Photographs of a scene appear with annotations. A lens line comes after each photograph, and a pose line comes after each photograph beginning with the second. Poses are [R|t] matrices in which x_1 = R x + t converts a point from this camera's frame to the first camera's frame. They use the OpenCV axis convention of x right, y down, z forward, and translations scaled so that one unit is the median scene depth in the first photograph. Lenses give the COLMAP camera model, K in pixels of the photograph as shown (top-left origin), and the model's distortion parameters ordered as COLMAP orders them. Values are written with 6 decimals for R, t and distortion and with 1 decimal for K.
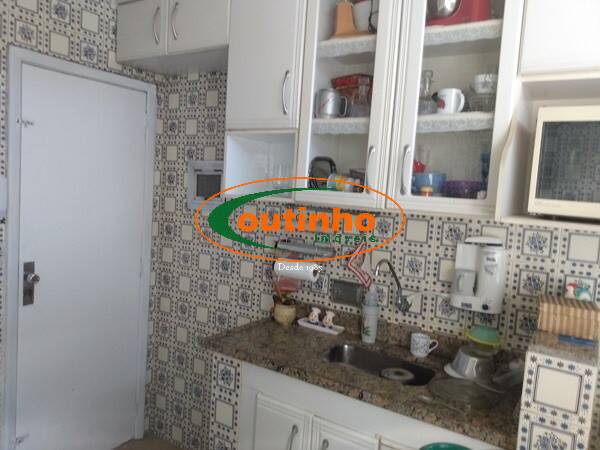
lens RADIAL K [[462.3, 0, 302.8], [0, 462.3, 224.0], [0, 0, 1]] dist [0.074671, -0.155897]
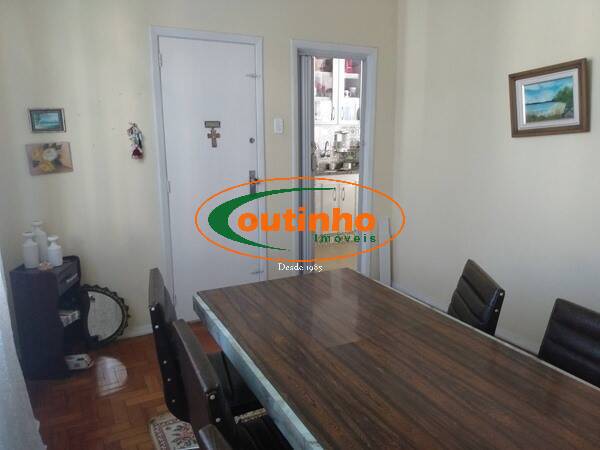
lens RADIAL K [[462.3, 0, 302.8], [0, 462.3, 224.0], [0, 0, 1]] dist [0.074671, -0.155897]
pose [[0.488948, -0.235018, 0.840058, -3.012151], [0.103843, 0.971857, 0.211450, -0.068211], [-0.866110, -0.016154, 0.499592, -0.531273]]
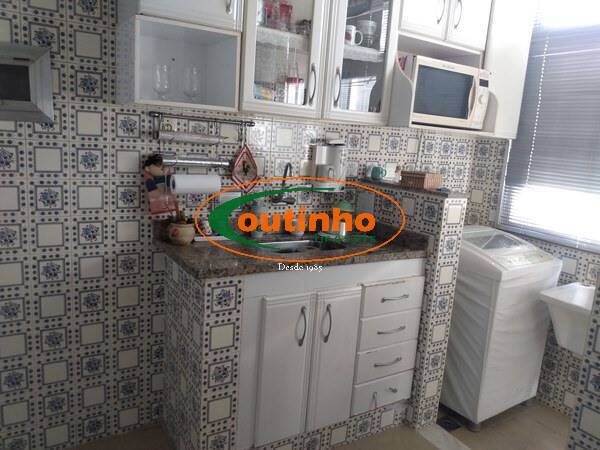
lens RADIAL K [[462.3, 0, 302.8], [0, 462.3, 224.0], [0, 0, 1]] dist [0.074671, -0.155897]
pose [[0.433330, -0.197595, 0.879307, -0.953694], [0.027425, 0.978108, 0.206282, -0.014490], [-0.900818, -0.065273, 0.429263, 0.484971]]
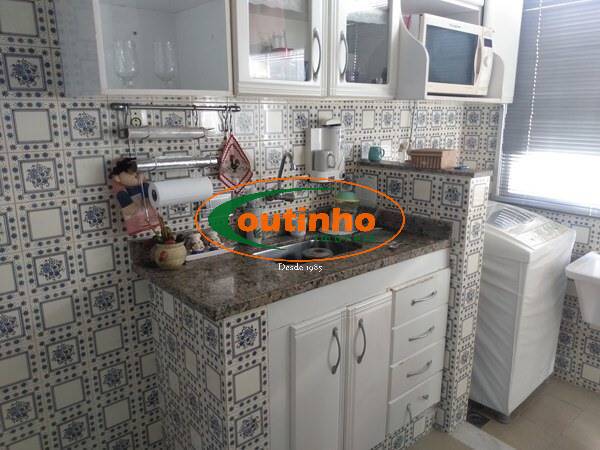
lens RADIAL K [[462.5, 0, 301.3], [0, 462.5, 223.9], [0, 0, 1]] dist [0.010124, -0.006977]
pose [[0.291601, -0.284114, 0.913372, -0.812946], [0.096189, 0.958740, 0.267517, -0.040705], [-0.951691, 0.009848, 0.306898, 0.727536]]
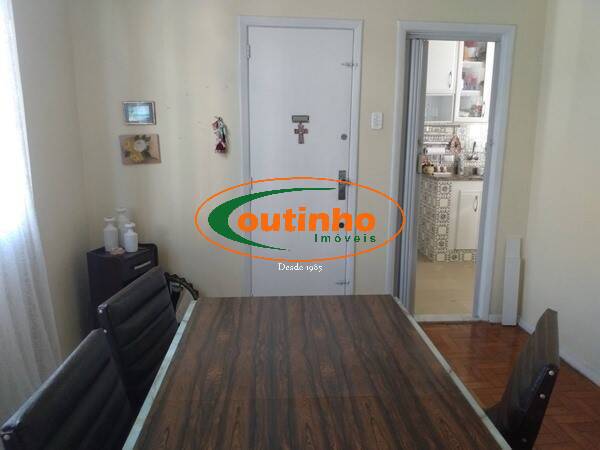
lens RADIAL K [[462.3, 0, 302.8], [0, 462.3, 224.0], [0, 0, 1]] dist [0.074671, -0.155897]
pose [[0.790515, -0.173108, 0.587469, -2.590339], [0.088948, 0.981504, 0.169526, -0.004646], [-0.605949, -0.081758, 0.791291, -0.696143]]
